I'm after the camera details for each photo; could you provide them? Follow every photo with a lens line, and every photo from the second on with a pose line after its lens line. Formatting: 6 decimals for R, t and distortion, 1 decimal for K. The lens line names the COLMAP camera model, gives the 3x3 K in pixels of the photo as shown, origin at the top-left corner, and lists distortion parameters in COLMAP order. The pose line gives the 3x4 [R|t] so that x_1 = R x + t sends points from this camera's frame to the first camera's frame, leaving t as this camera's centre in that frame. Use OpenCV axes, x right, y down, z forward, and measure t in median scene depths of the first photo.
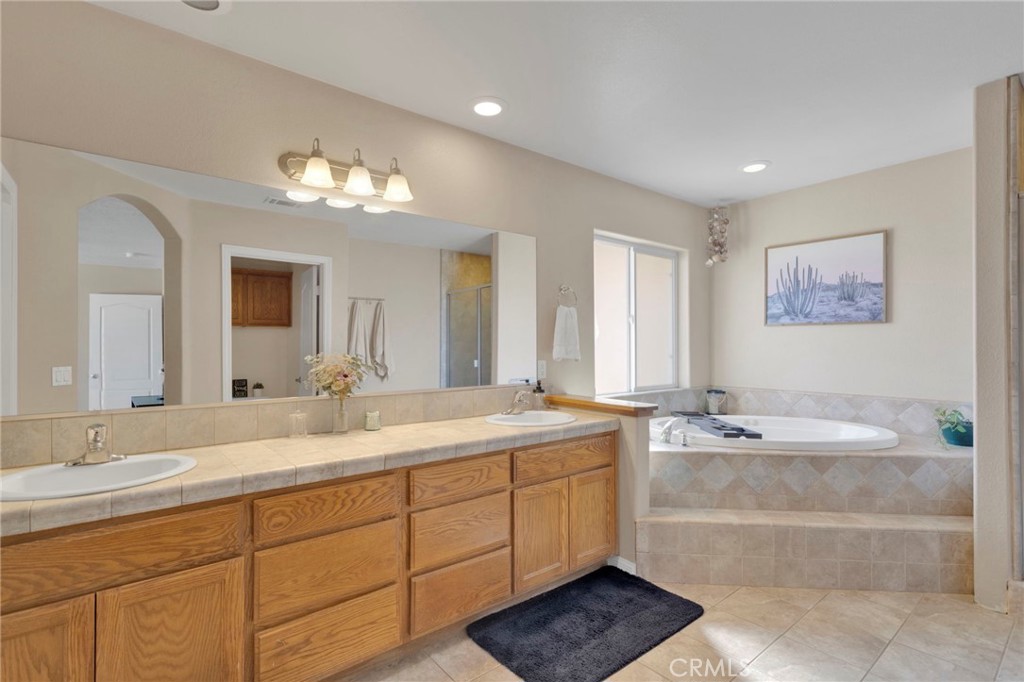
lens RADIAL K [[486.4, 0, 511.6], [0, 486.4, 348.3], [0, 0, 1]] dist [0.001671, 0.000717]
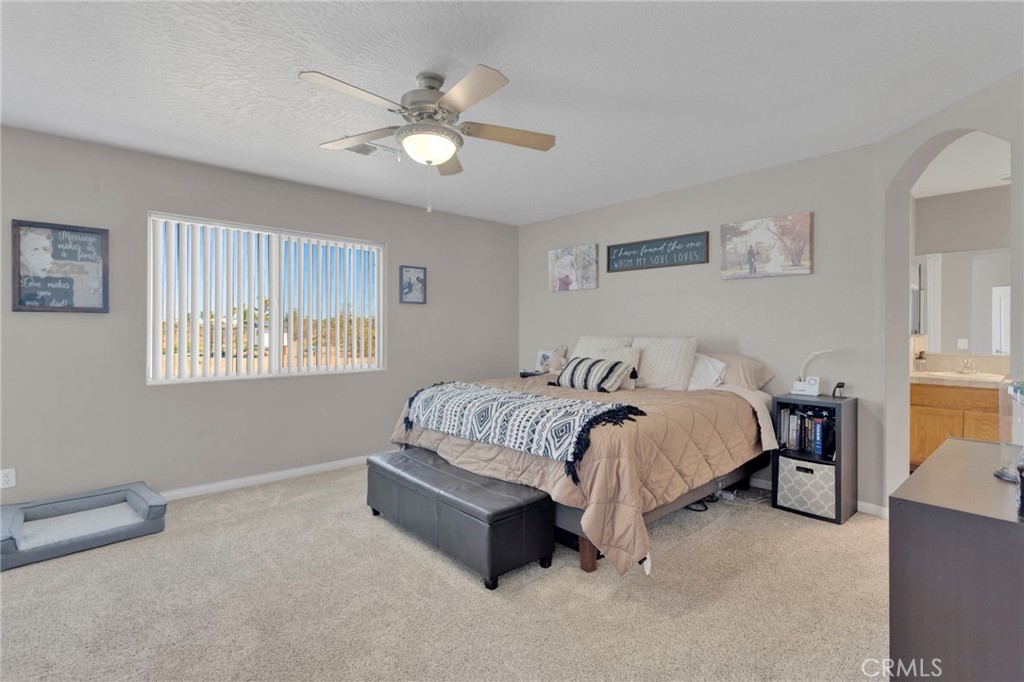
lens RADIAL K [[486.4, 0, 512.4], [0, 486.4, 336.7], [0, 0, 1]] dist [0.001671, 0.000717]
pose [[0.042096, 0.005926, -0.999096, 1.967275], [0.000547, 0.999982, 0.005955, 0.020407], [0.999113, -0.000797, 0.042092, -1.848481]]
